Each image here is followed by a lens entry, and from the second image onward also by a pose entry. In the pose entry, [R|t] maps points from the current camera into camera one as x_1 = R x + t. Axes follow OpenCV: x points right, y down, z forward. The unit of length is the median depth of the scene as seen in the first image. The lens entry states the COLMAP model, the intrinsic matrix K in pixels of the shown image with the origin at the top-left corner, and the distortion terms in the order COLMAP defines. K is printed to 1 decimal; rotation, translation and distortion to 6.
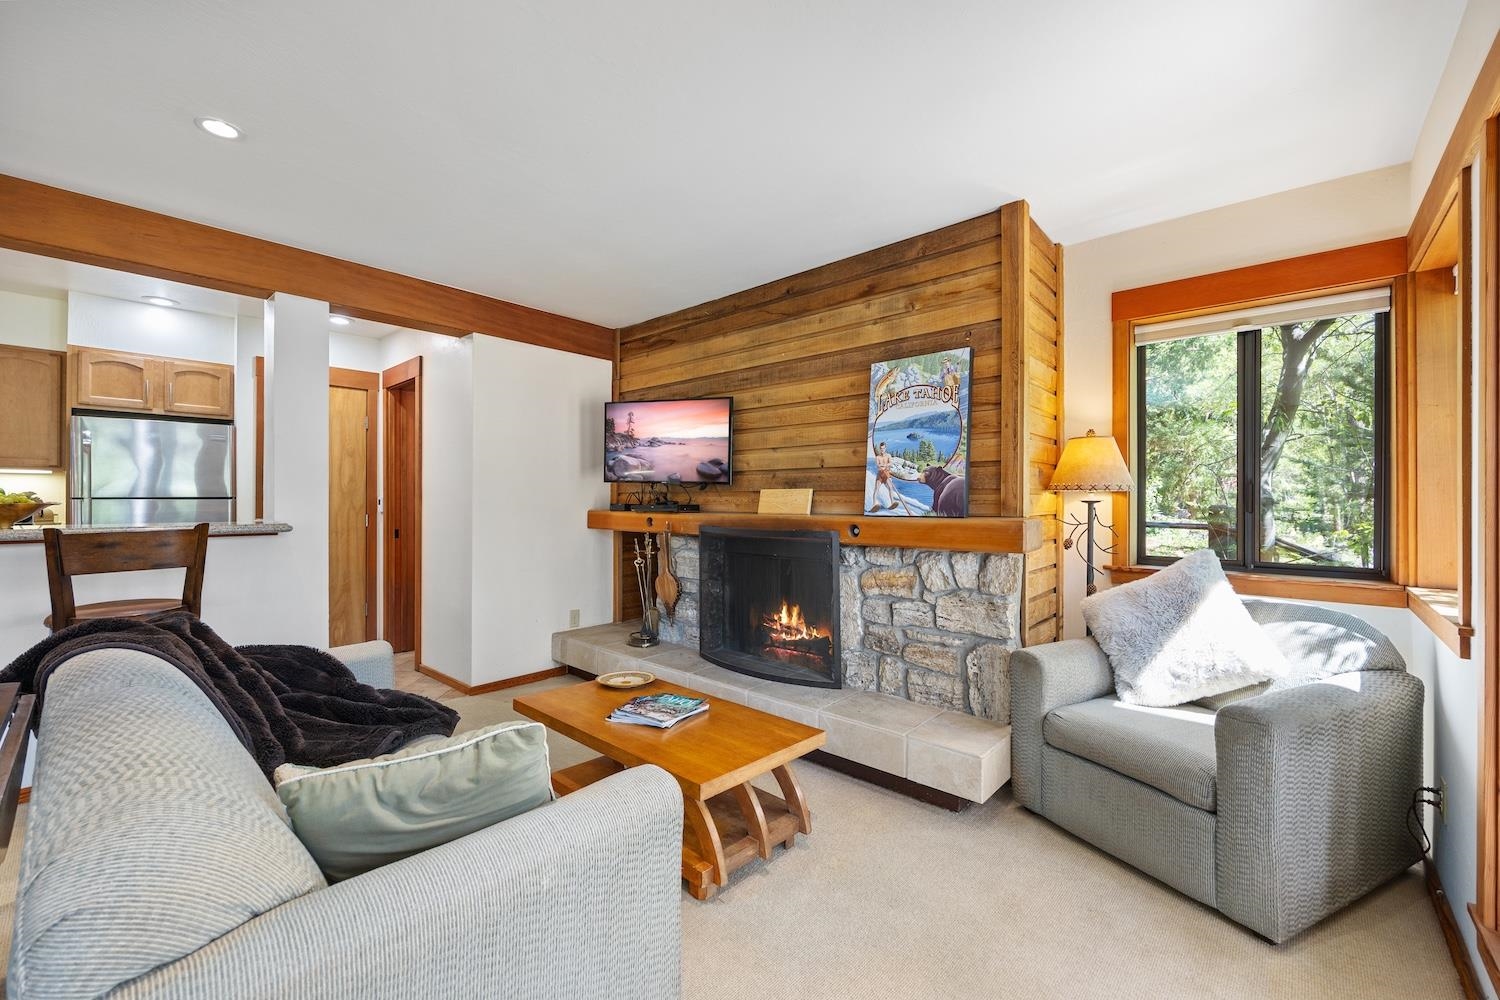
lens RADIAL K [[593.0, 0, 751.0], [0, 593.0, 501.1], [0, 0, 1]] dist [-0.005567, 0.000226]
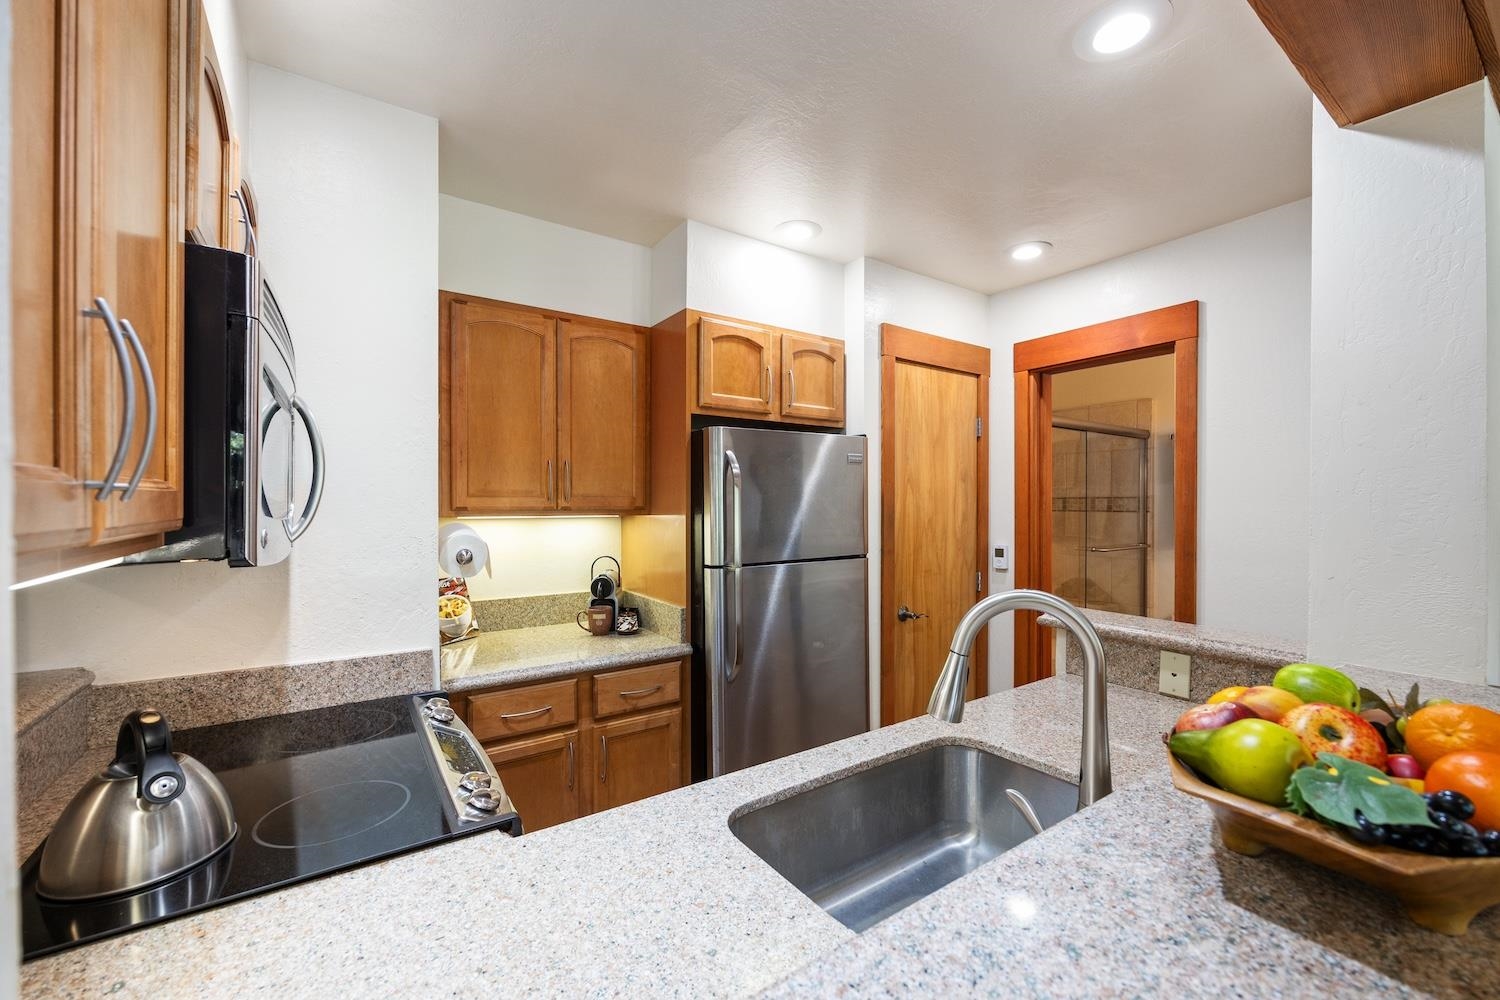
lens RADIAL K [[593.0, 0, 753.1], [0, 593.0, 502.8], [0, 0, 1]] dist [-0.005567, 0.000226]
pose [[0.970566, -0.003055, -0.240816, -0.880417], [0.002855, 0.999995, -0.001180, -0.063039], [0.240818, 0.000458, 0.970570, 0.402883]]
